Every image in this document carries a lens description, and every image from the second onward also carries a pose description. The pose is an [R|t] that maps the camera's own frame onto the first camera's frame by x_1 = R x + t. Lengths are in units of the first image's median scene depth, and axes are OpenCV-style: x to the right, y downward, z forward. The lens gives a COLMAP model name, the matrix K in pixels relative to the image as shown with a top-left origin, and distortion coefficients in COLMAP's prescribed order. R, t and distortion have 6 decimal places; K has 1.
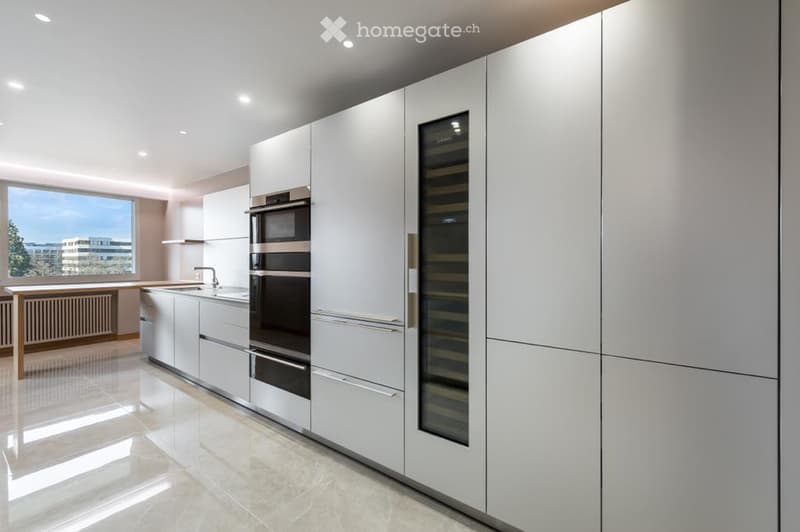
lens RADIAL K [[321.1, 0, 400.0], [0, 321.1, 266.0], [0, 0, 1]] dist [-0.000933, -0.000028]
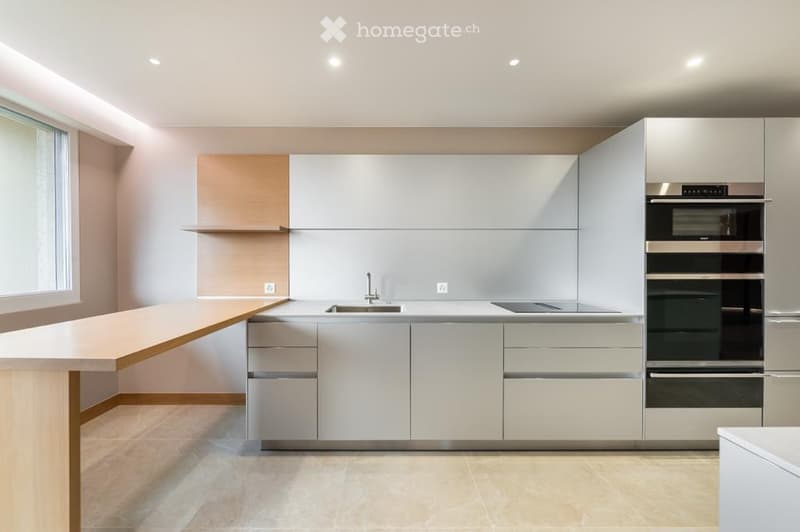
lens RADIAL K [[321.1, 0, 400.0], [0, 321.1, 266.0], [0, 0, 1]] dist [-0.000933, -0.000028]
pose [[0.820656, -0.012951, 0.571276, -1.546118], [0.012226, 0.999912, 0.005104, -0.020391], [-0.571292, 0.002796, 0.820742, 0.755265]]
